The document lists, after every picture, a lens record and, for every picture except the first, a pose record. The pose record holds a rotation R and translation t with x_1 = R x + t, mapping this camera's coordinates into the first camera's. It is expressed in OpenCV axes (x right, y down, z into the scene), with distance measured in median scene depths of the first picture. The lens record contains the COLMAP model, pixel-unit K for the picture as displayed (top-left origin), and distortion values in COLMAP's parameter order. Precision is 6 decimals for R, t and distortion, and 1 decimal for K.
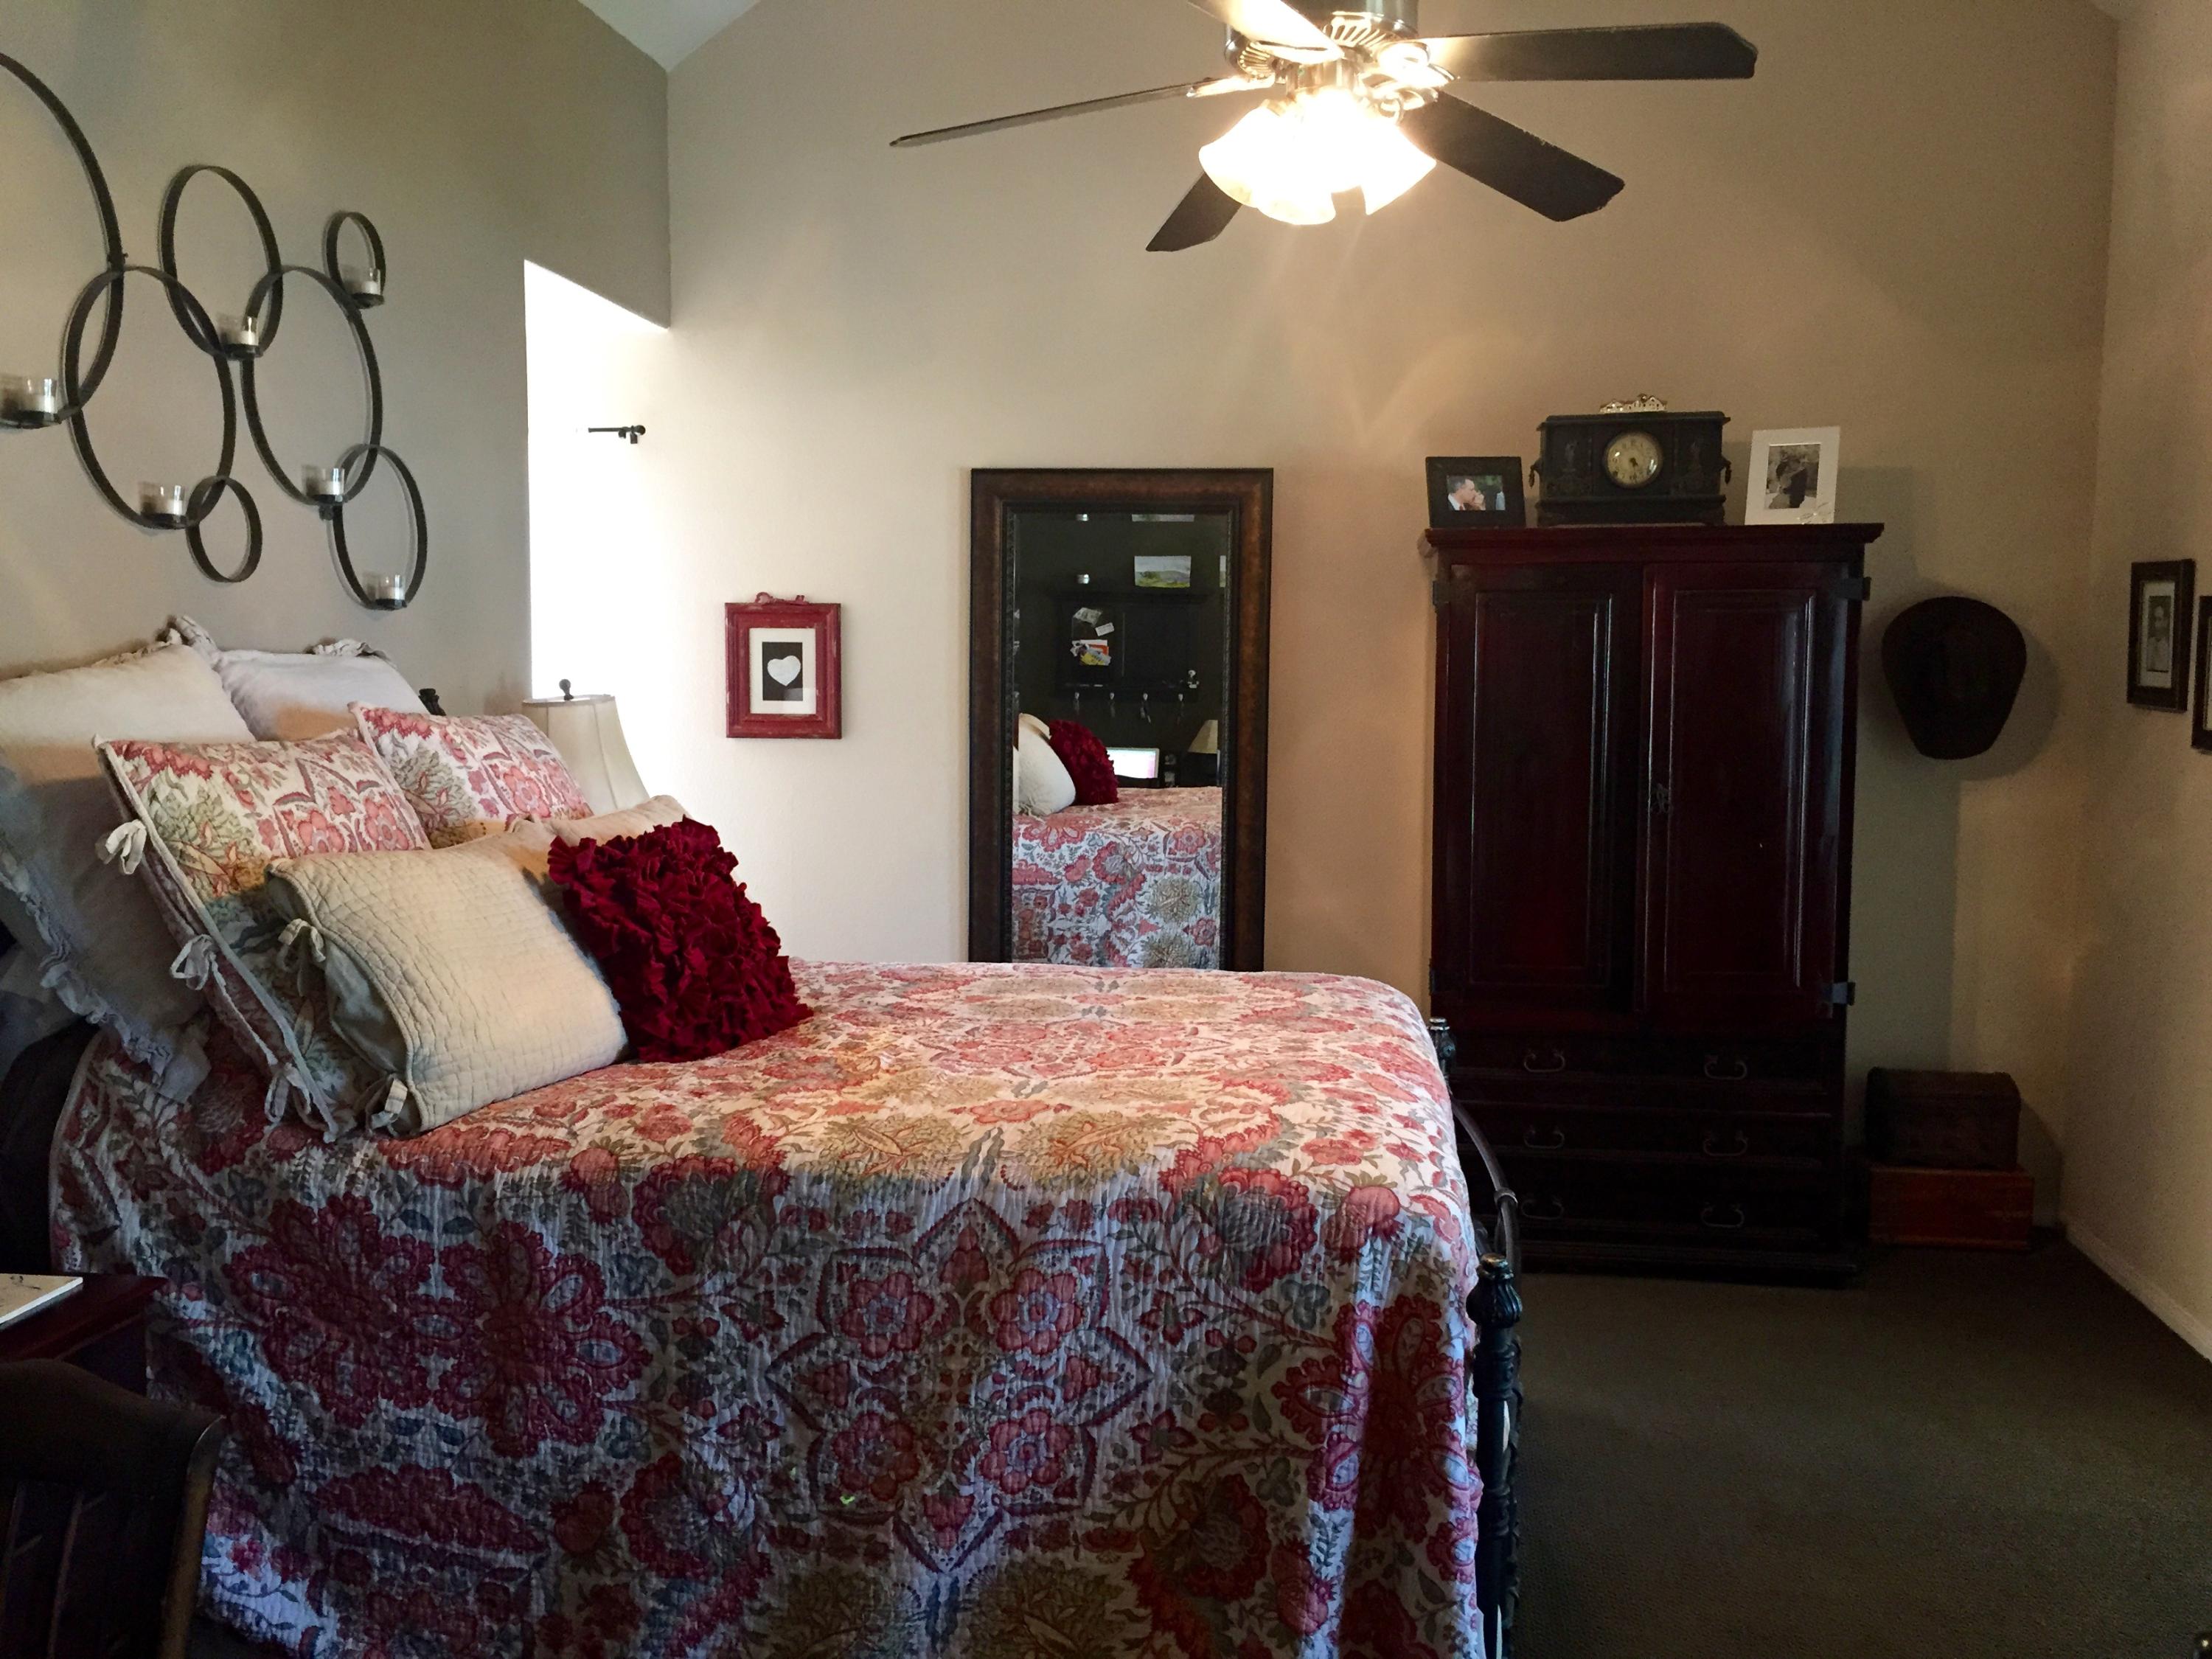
lens RADIAL K [[1900.4, 0, 1109.5], [0, 1900.4, 828.5], [0, 0, 1]] dist [0.070786, -0.071306]
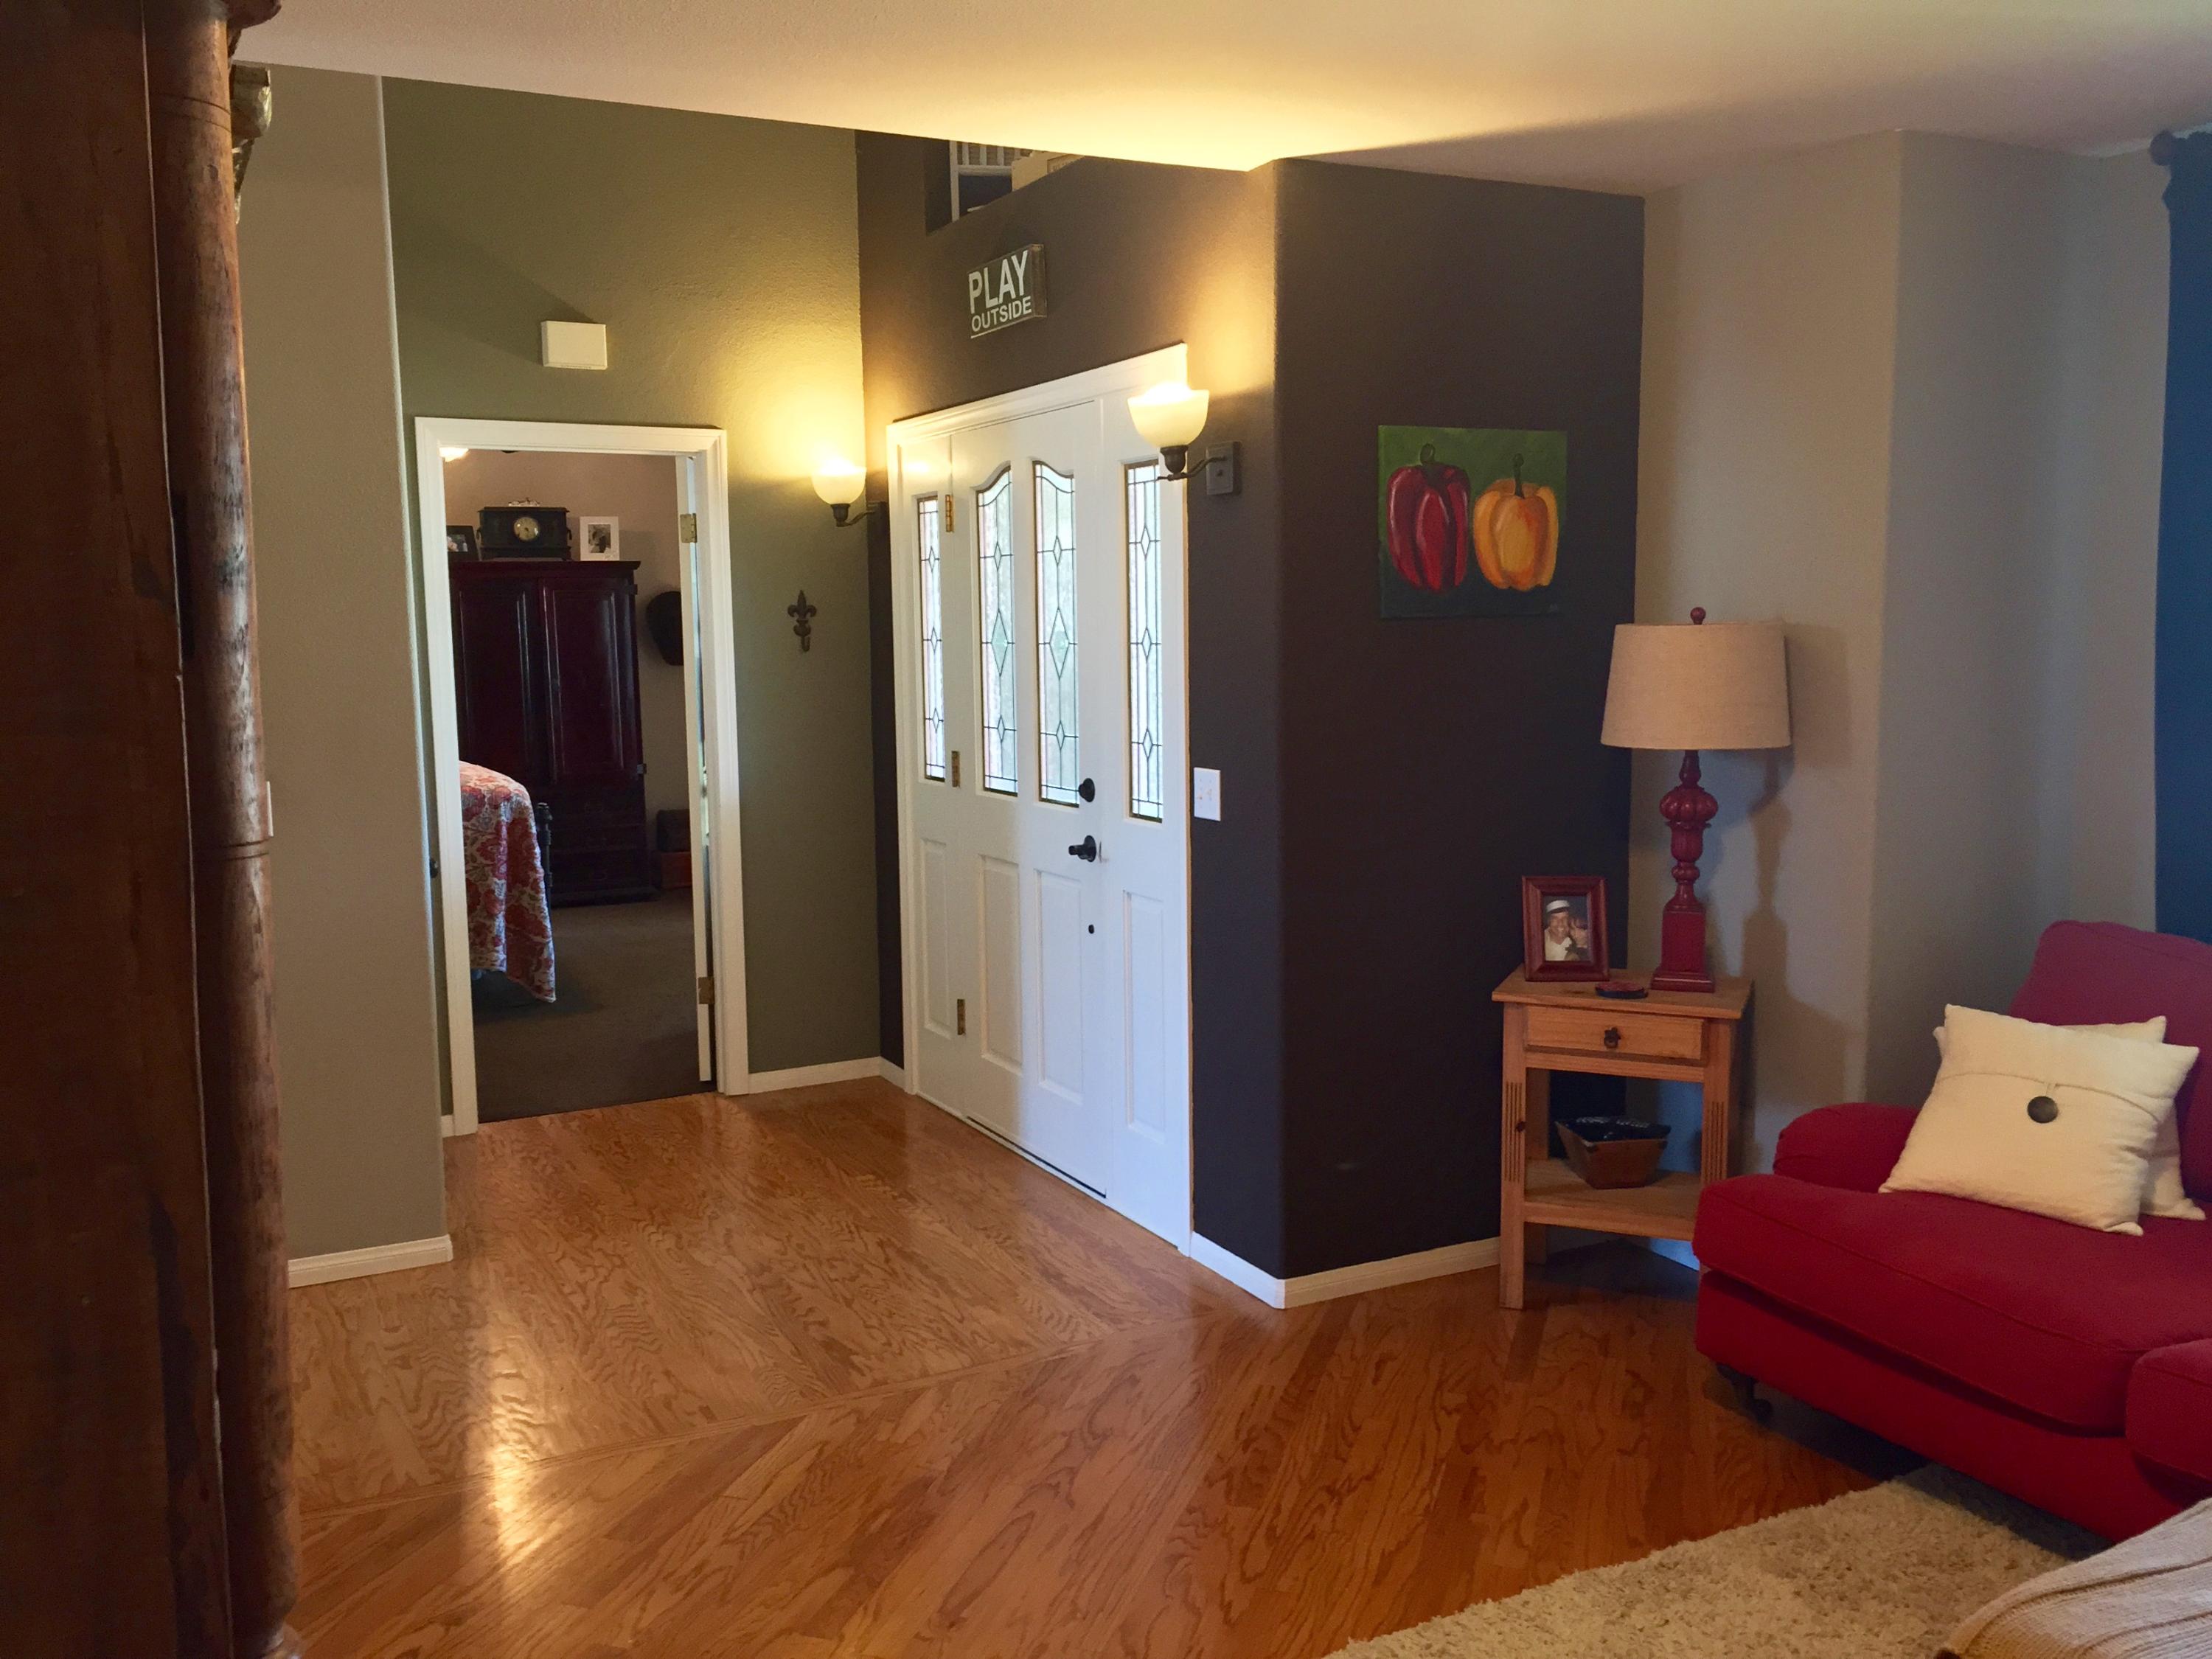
lens RADIAL K [[1900.4, 0, 1106.6], [0, 1900.4, 824.0], [0, 0, 1]] dist [0.070786, -0.071306]
pose [[0.822103, -0.082704, 0.563299, -0.440406], [0.072672, 0.996543, 0.040253, 0.100461], [-0.564681, 0.007844, 0.825272, -1.168177]]
